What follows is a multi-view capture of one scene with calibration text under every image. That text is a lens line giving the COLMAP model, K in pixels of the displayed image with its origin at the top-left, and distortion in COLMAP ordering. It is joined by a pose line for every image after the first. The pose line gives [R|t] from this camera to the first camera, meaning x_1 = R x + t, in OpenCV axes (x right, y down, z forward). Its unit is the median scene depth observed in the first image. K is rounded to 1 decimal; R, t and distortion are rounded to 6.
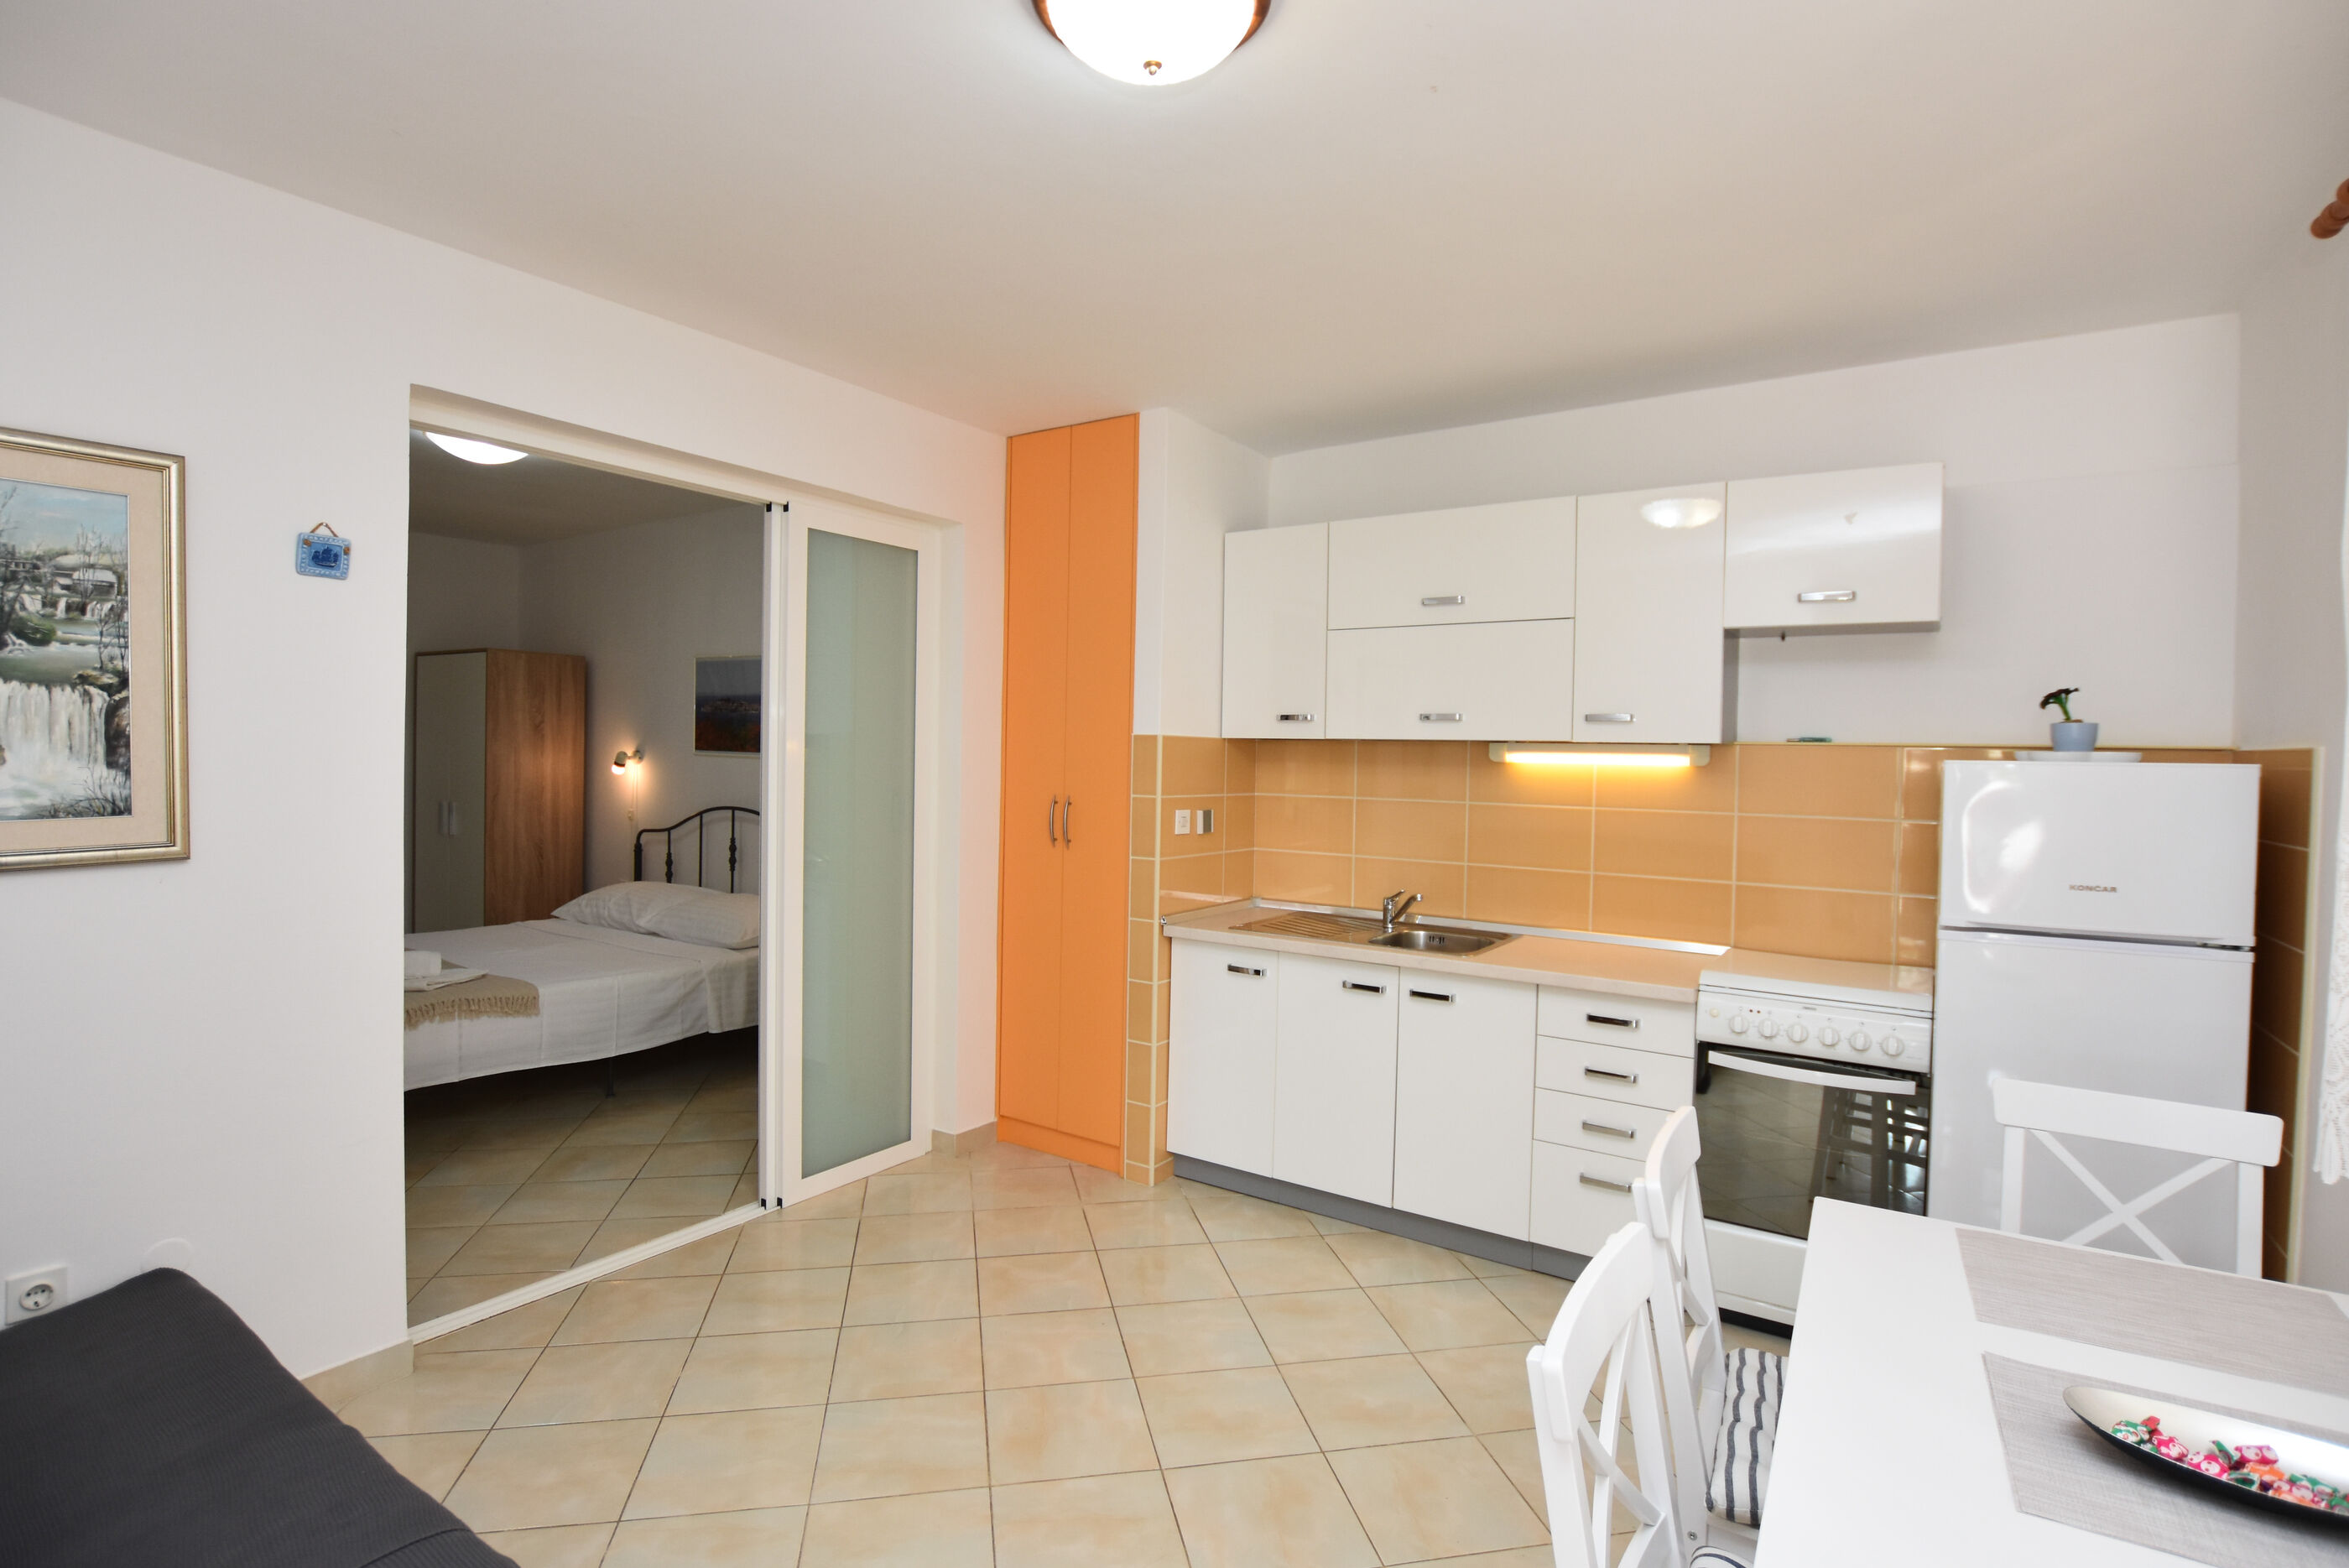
lens RADIAL K [[1136.6, 0, 1176.6], [0, 1136.6, 779.0], [0, 0, 1]] dist [-0.029986, 0.003149]
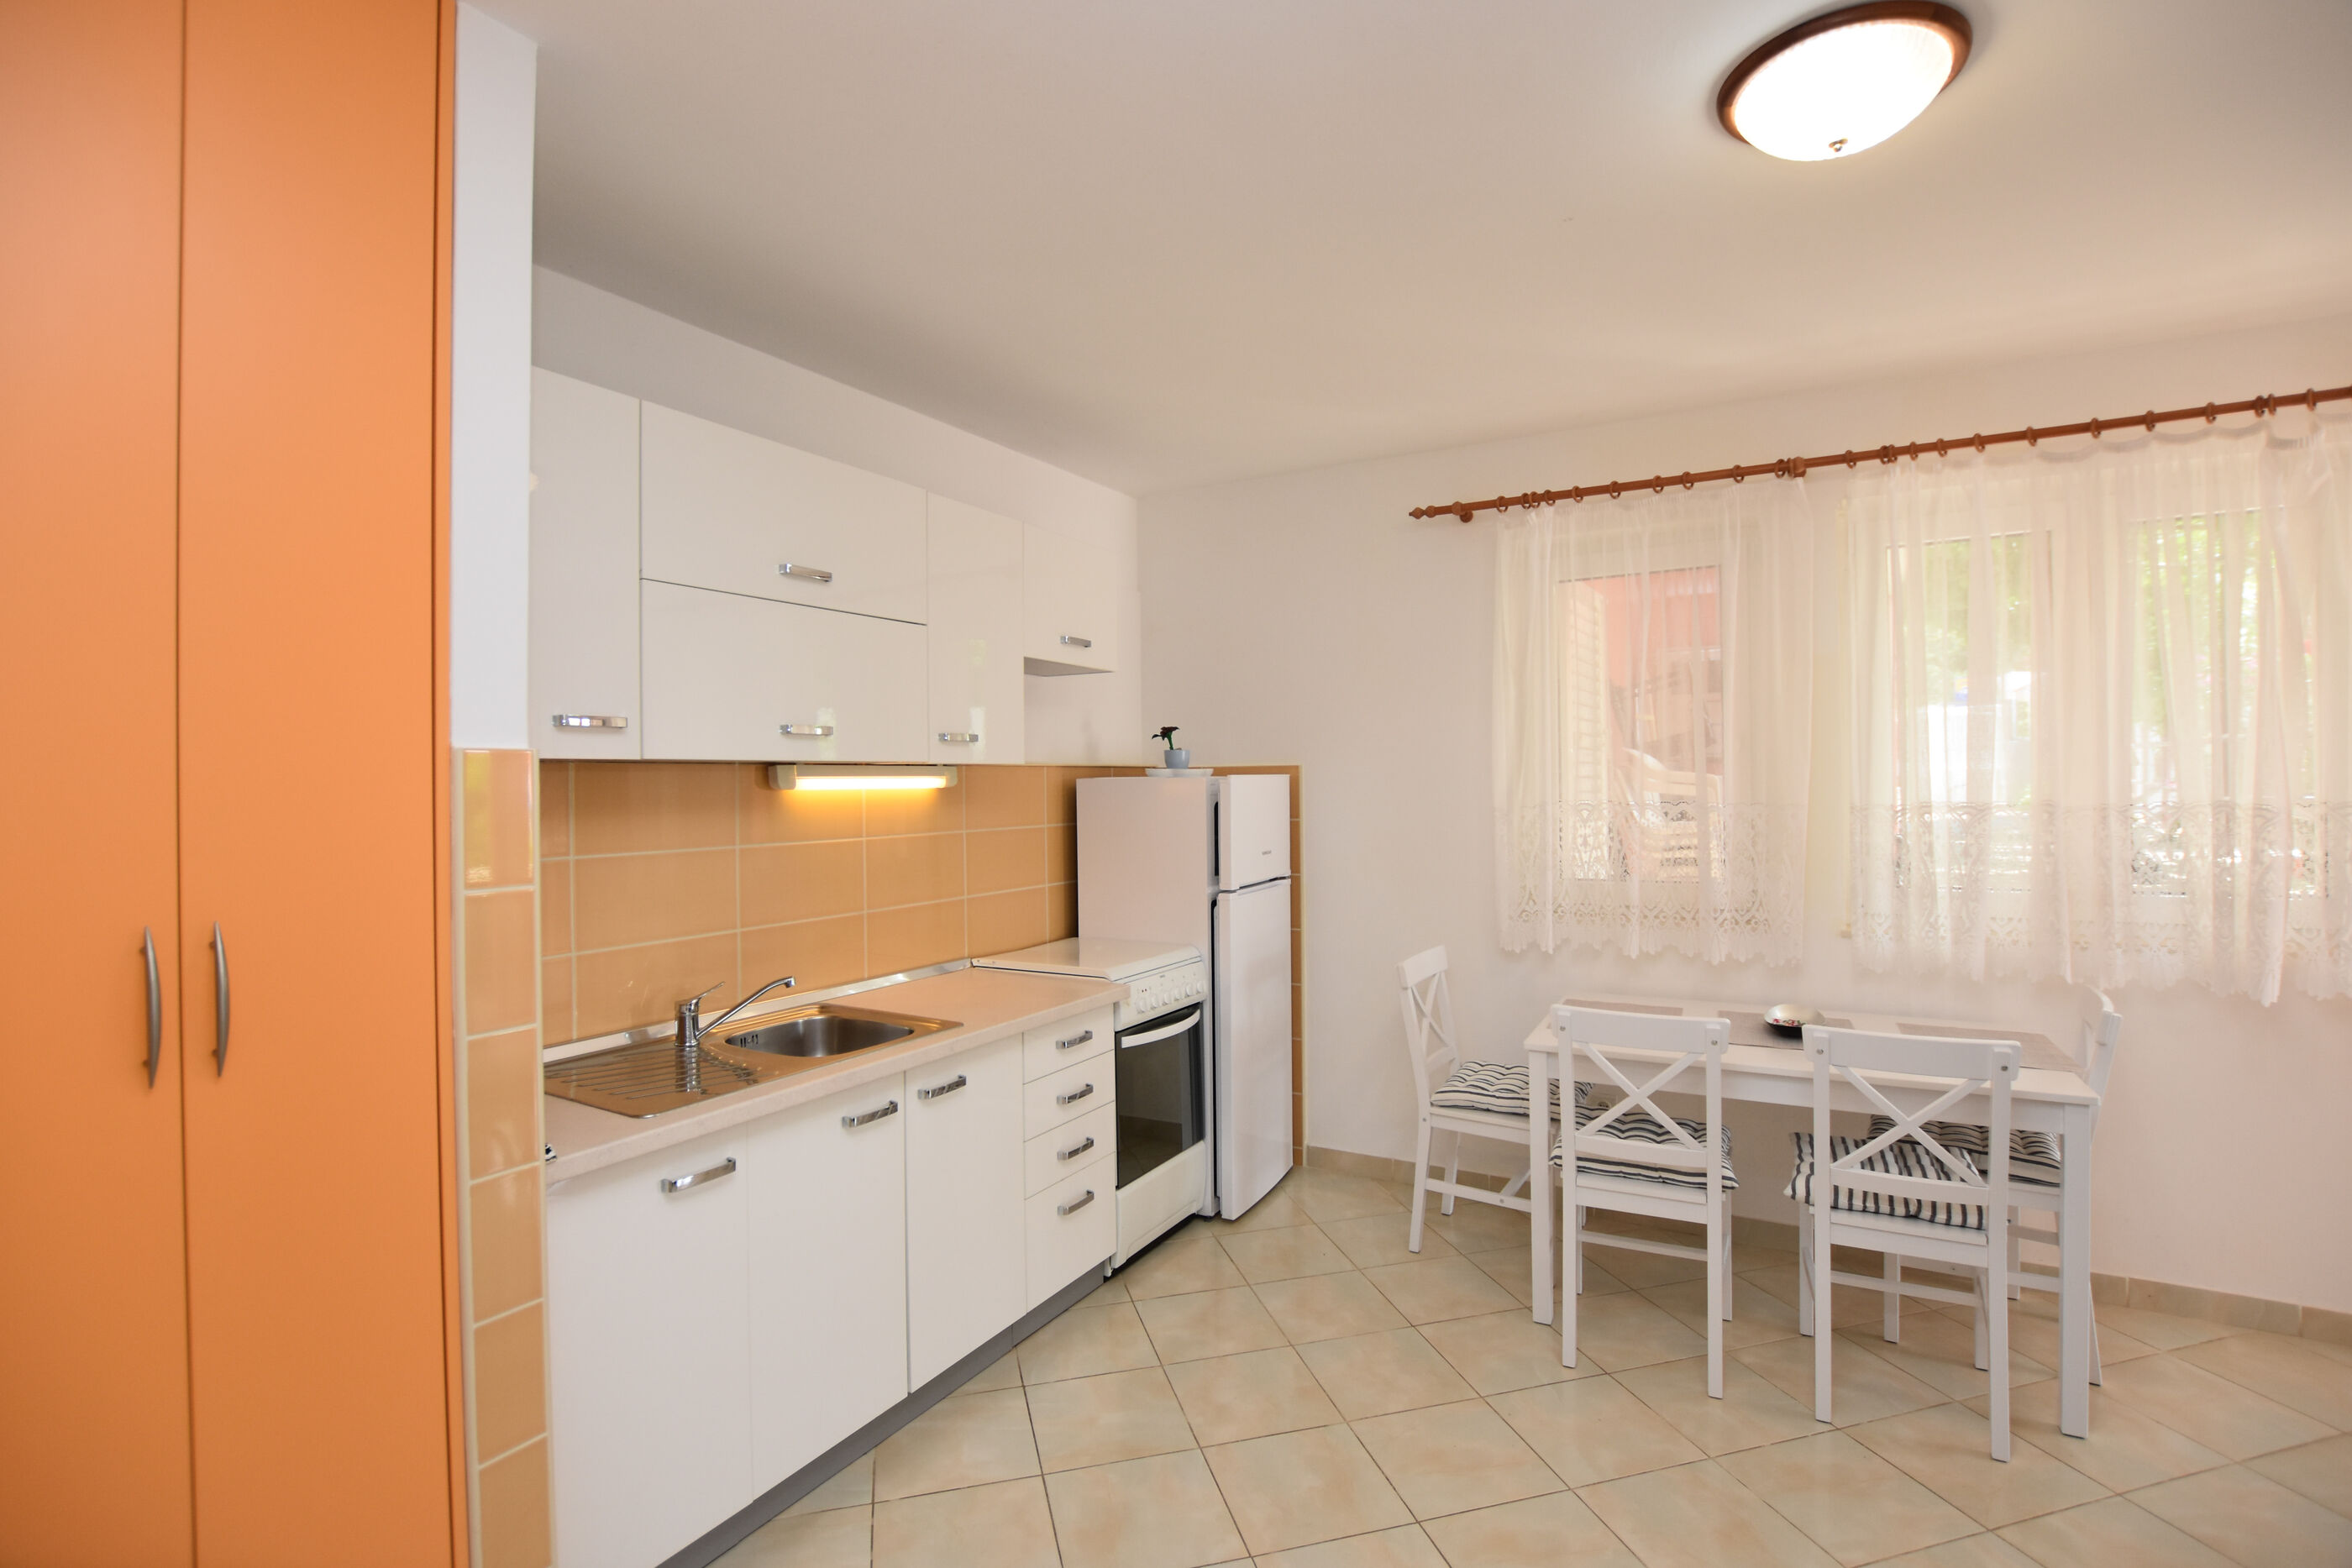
lens RADIAL K [[1058.4, 0, 1176.9], [0, 1058.4, 779.5], [0, 0, 1]] dist [-0.027153, 0.001304]
pose [[-0.058556, -0.015524, 0.998163, -0.478295], [0.033995, 0.999268, 0.017536, -0.027045], [-0.997705, 0.034959, -0.057985, 0.820925]]
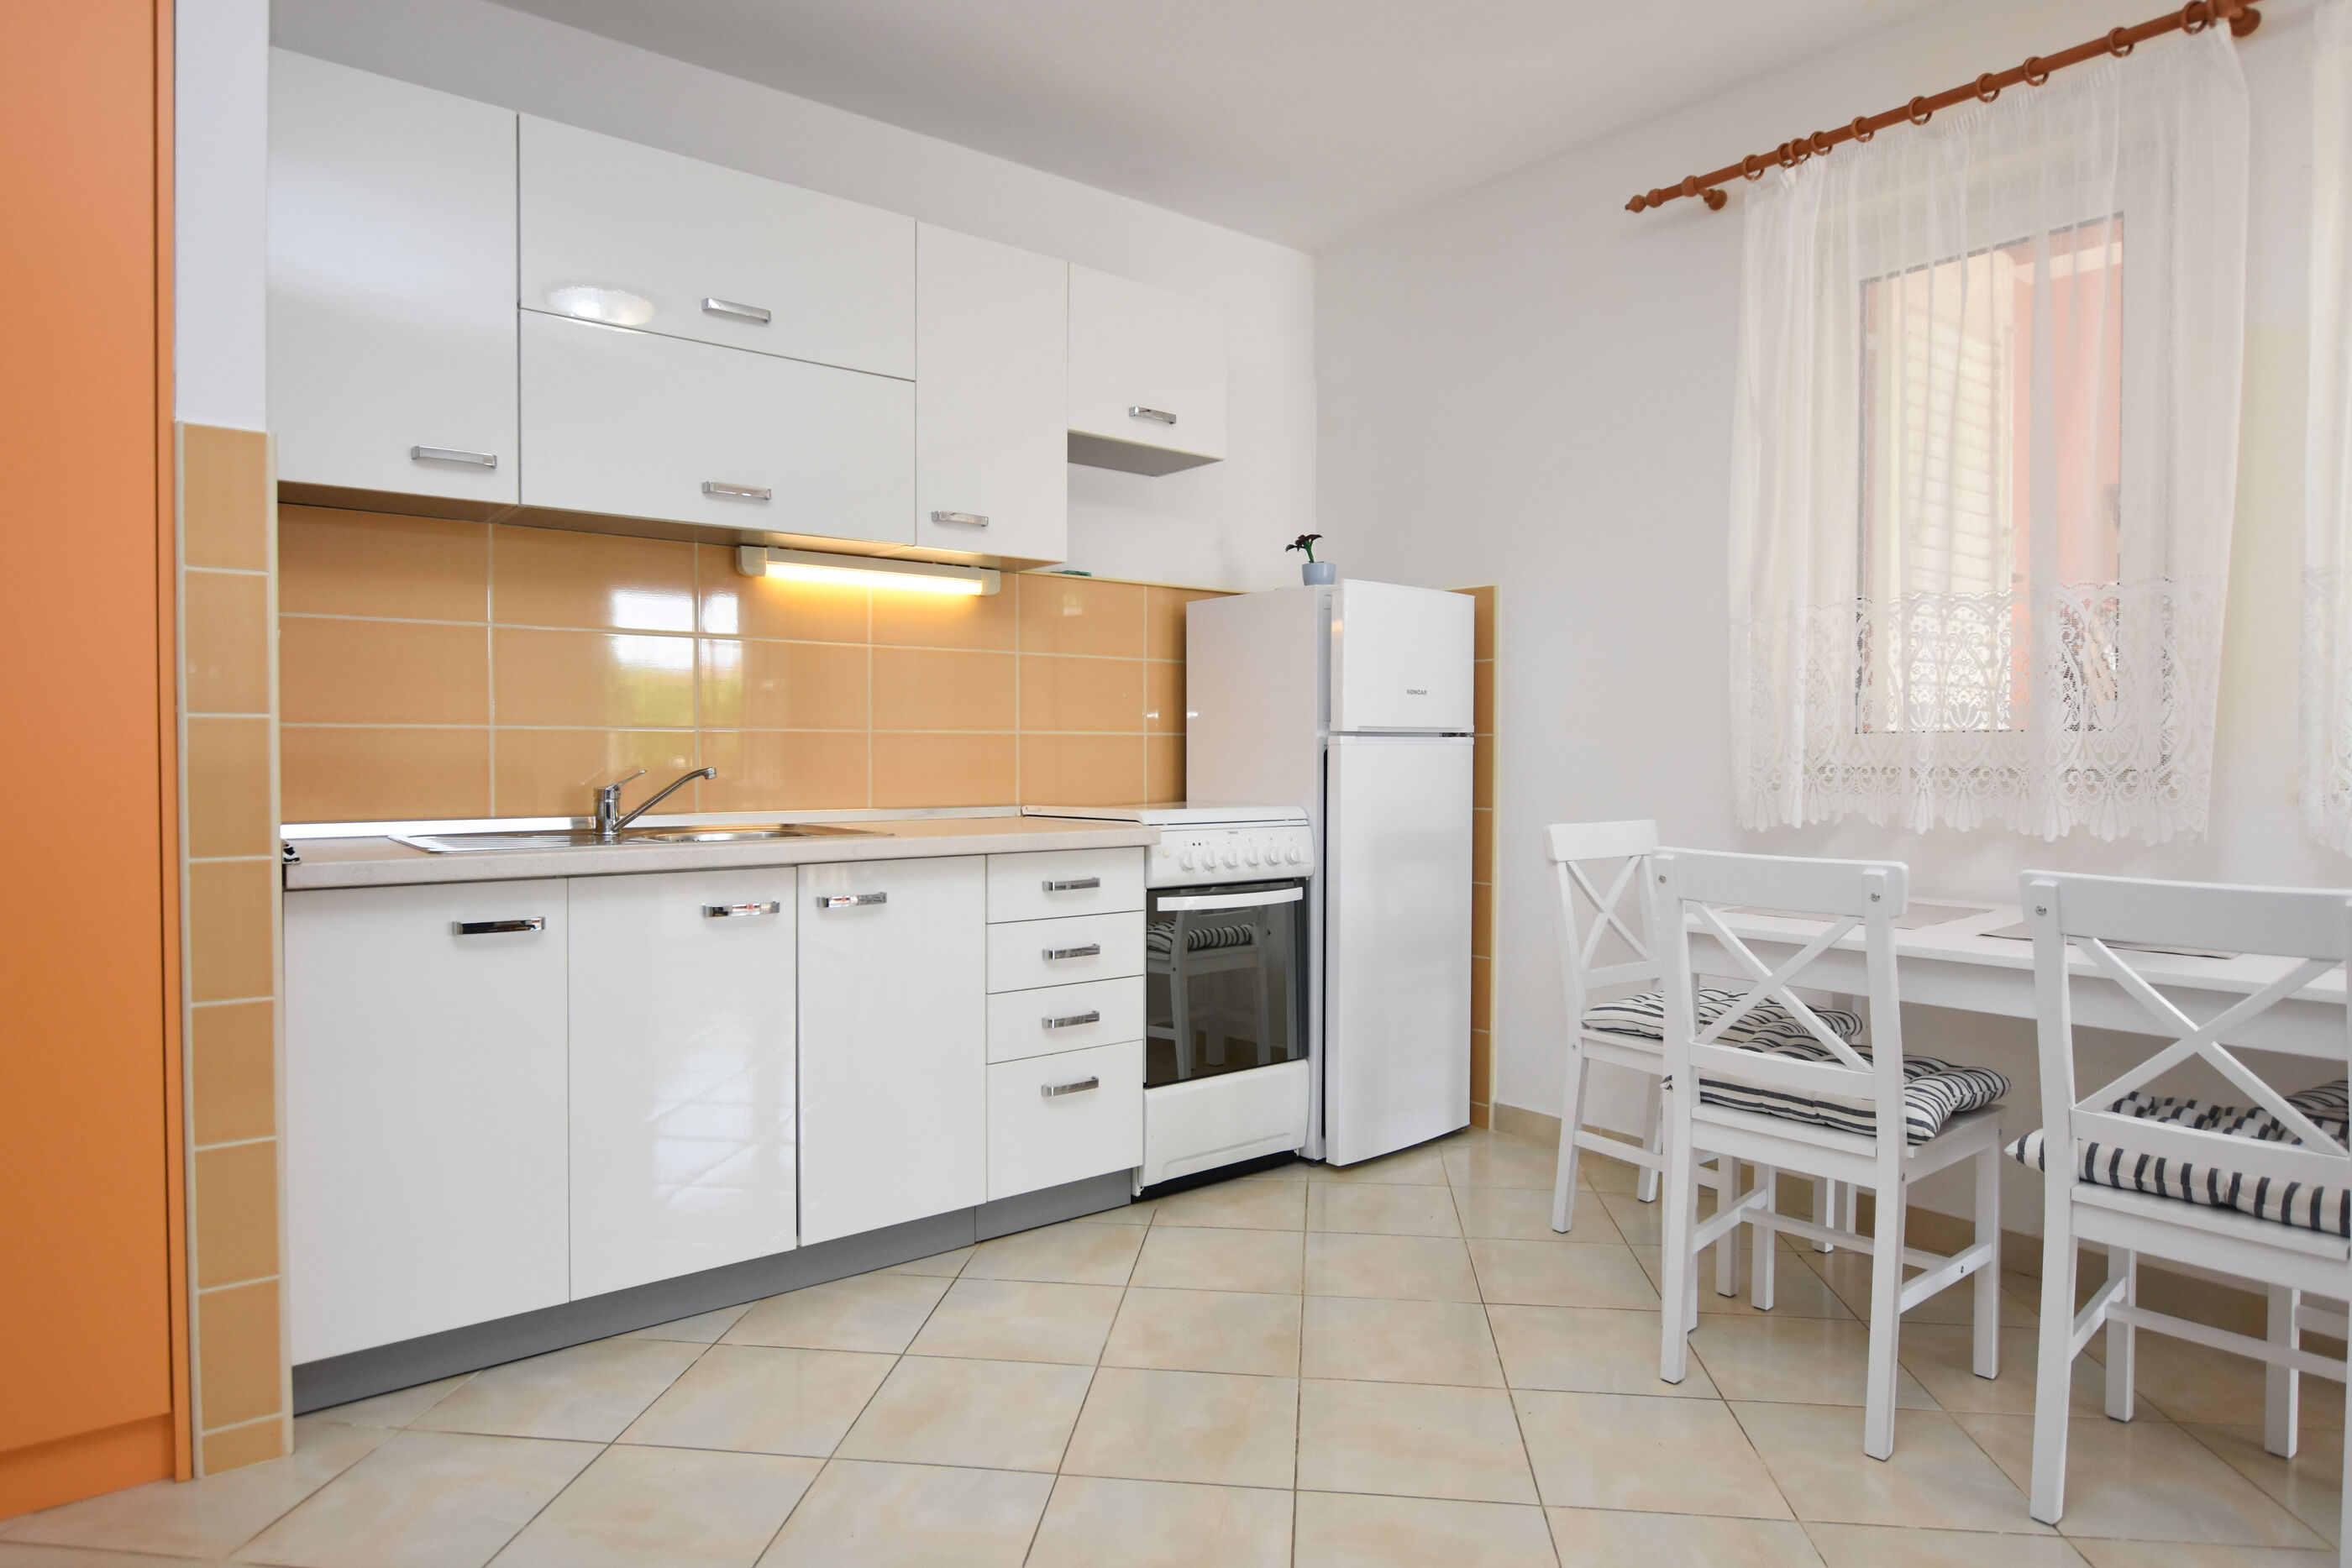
lens RADIAL K [[1323.4, 0, 1176.0], [0, 1323.4, 784.0], [0, 0, 1]] dist [-0.023410, 0.012182]
pose [[0.305525, -0.042493, 0.951235, -0.423970], [0.025679, 0.999008, 0.036379, 0.093561], [-0.951838, 0.013312, 0.306313, 0.546774]]
